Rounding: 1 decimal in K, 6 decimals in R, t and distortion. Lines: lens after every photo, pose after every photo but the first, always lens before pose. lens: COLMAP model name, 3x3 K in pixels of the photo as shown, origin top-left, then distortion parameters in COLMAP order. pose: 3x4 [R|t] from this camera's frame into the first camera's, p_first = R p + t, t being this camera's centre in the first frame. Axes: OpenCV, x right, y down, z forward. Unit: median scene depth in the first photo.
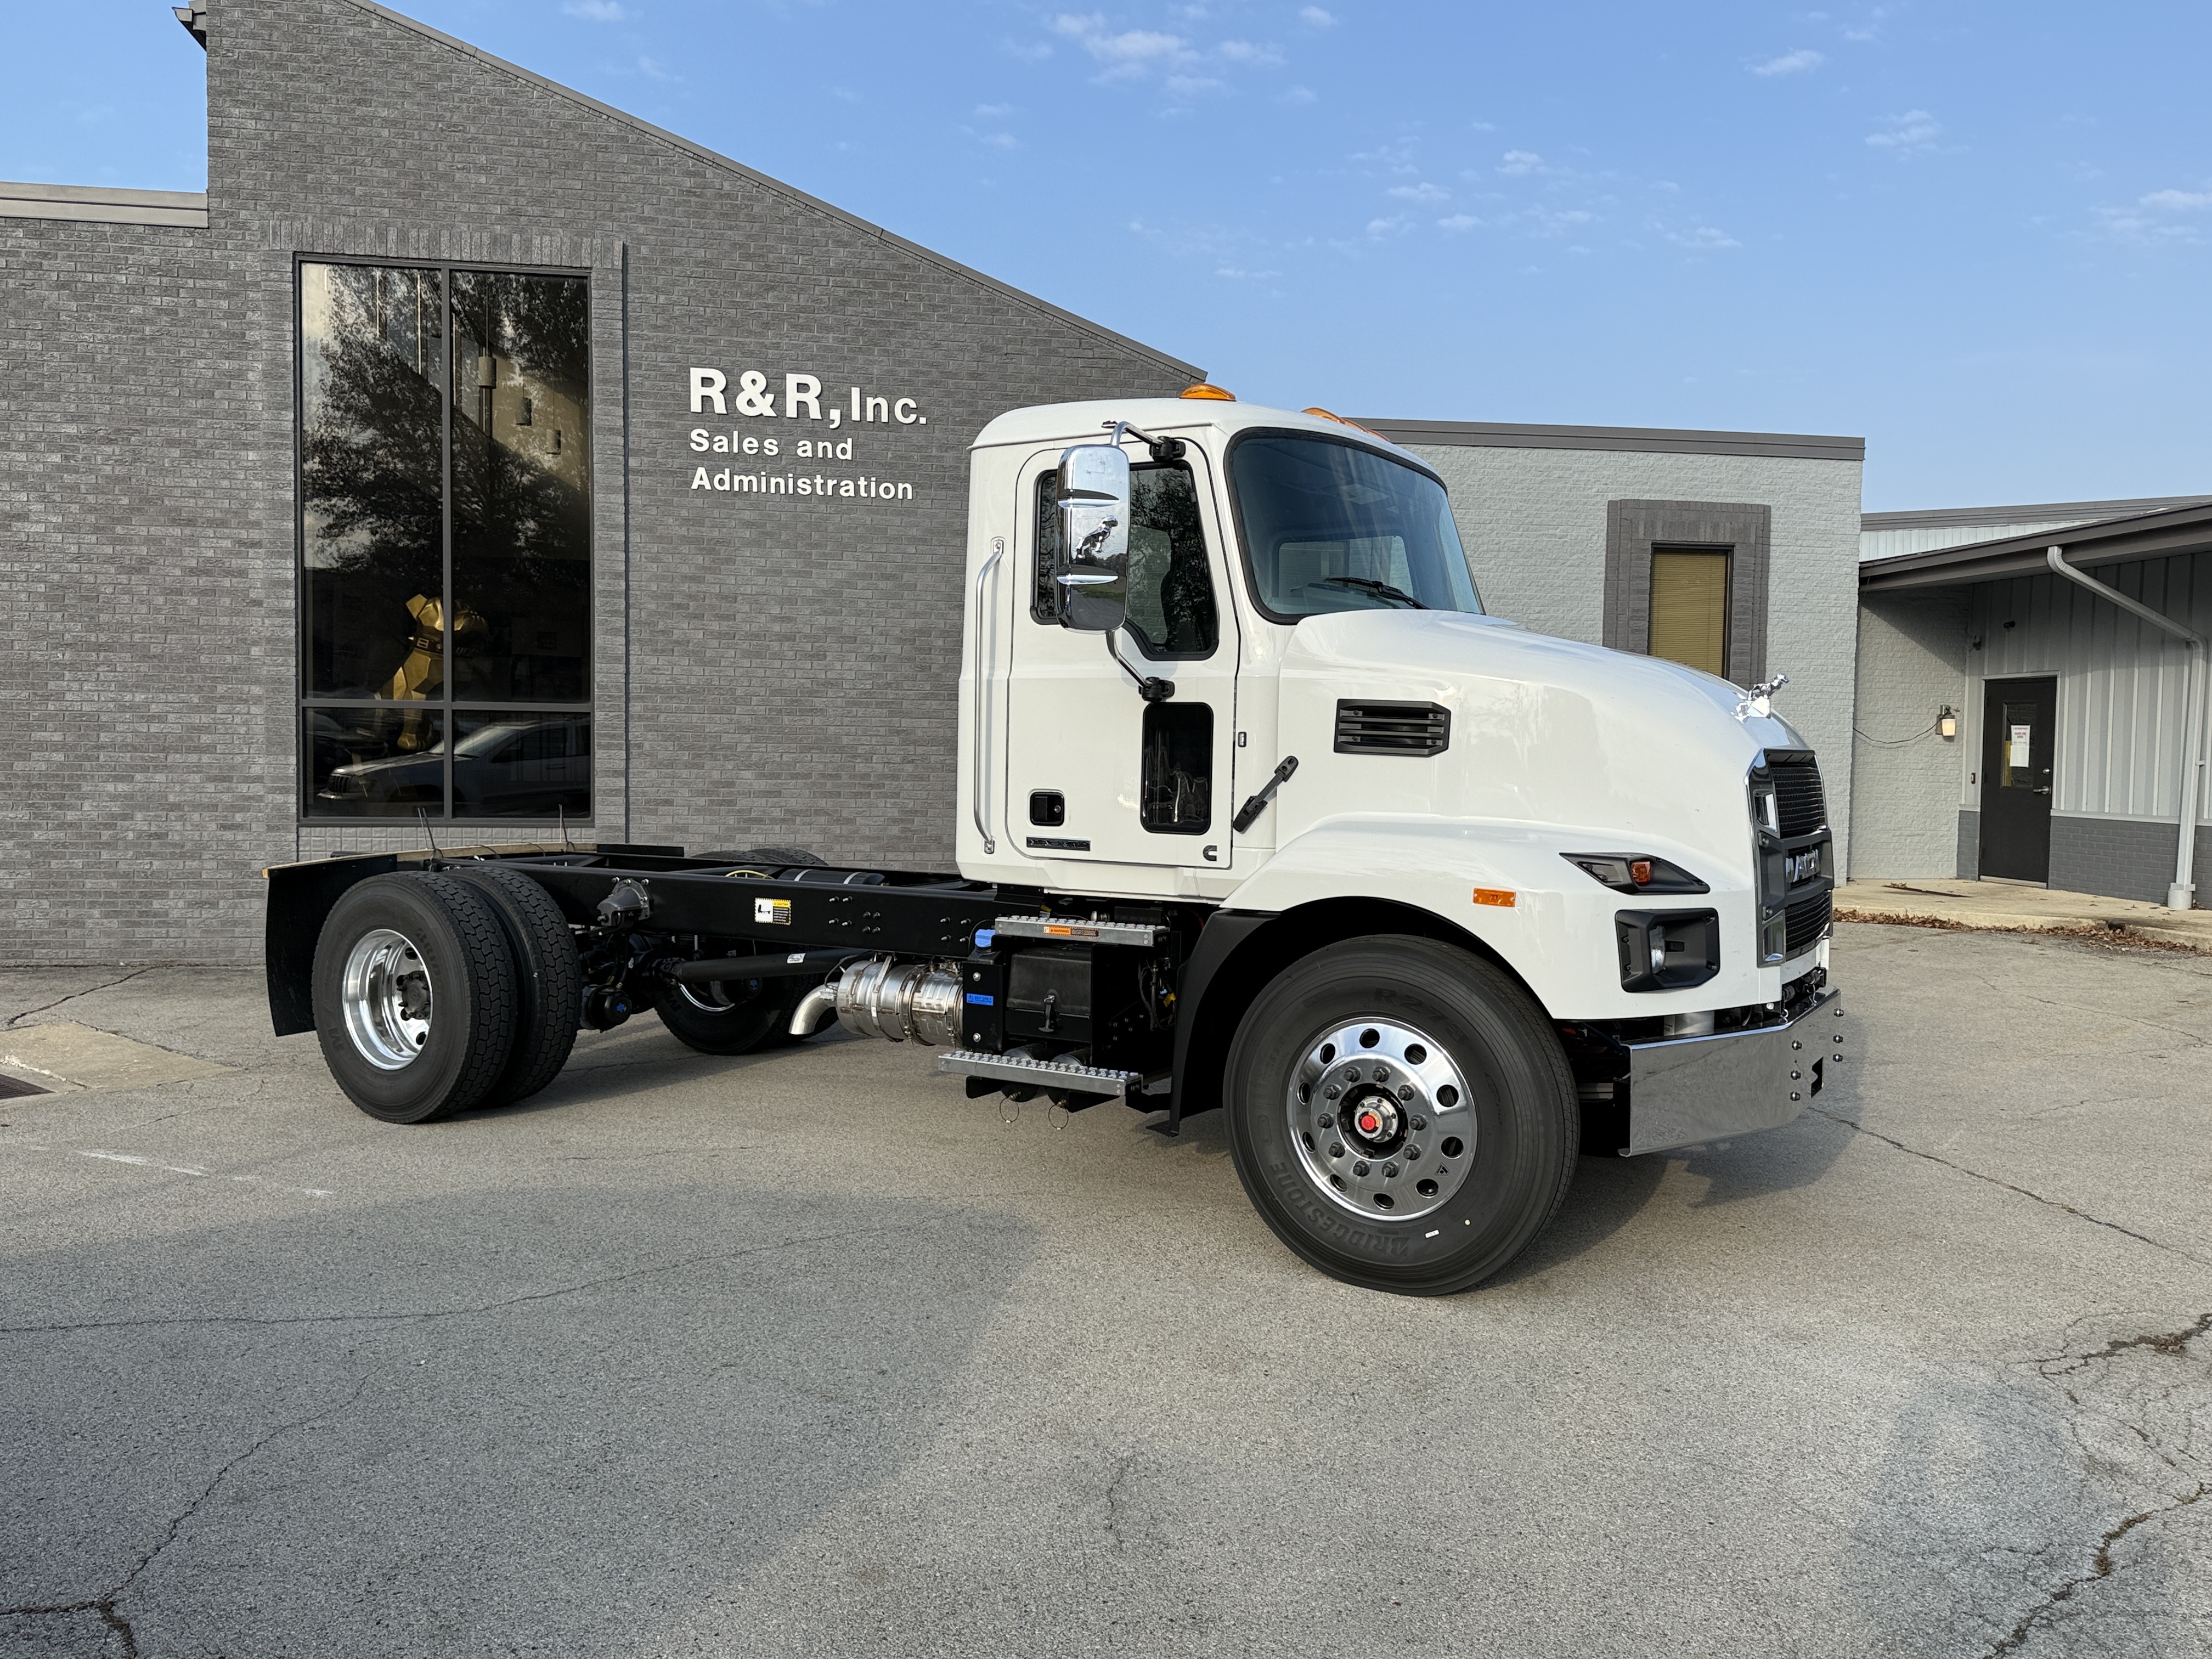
lens RADIAL K [[1693.4, 0, 1117.2], [0, 1693.4, 822.4], [0, 0, 1]] dist [0.042586, -0.052586]
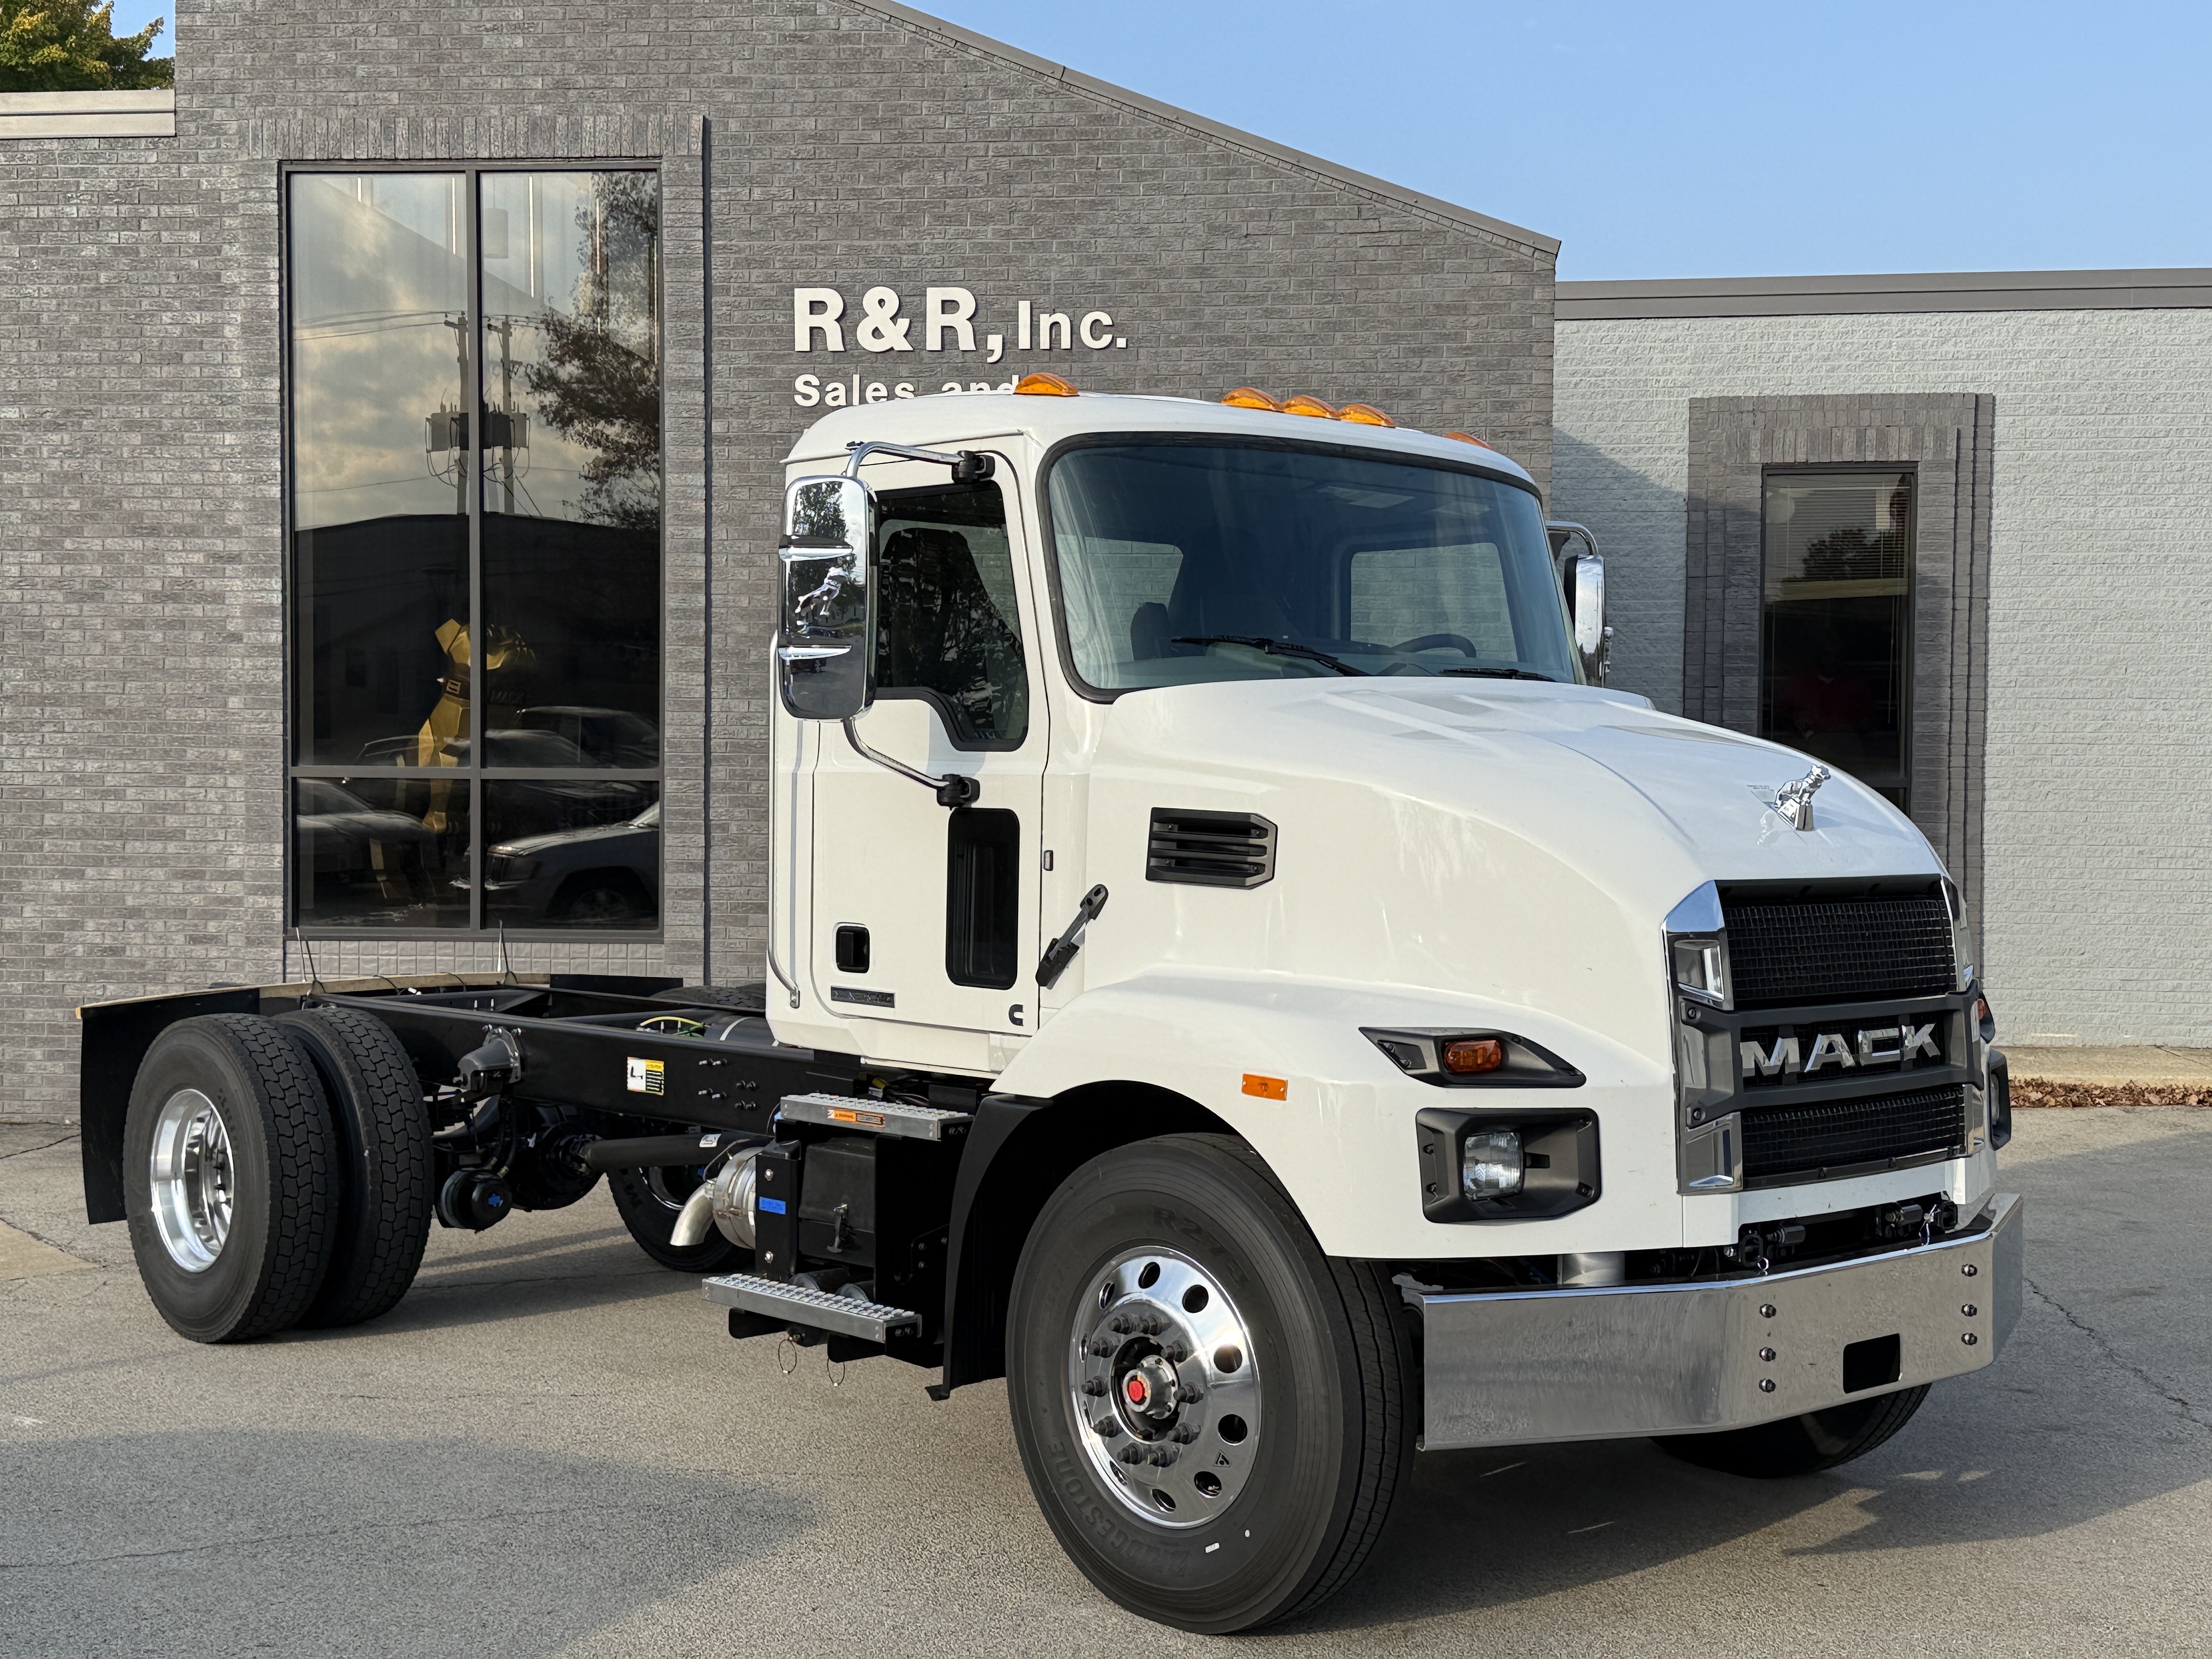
lens RADIAL K [[2785.8, 0, 1125.6], [0, 2785.8, 852.8], [0, 0, 1]] dist [0.087731, 0.000000]
pose [[0.963505, -0.000316, -0.267690, 0.197312], [-0.005164, 0.999791, -0.019766, -0.013187], [0.267640, 0.020427, 0.963302, -0.071035]]
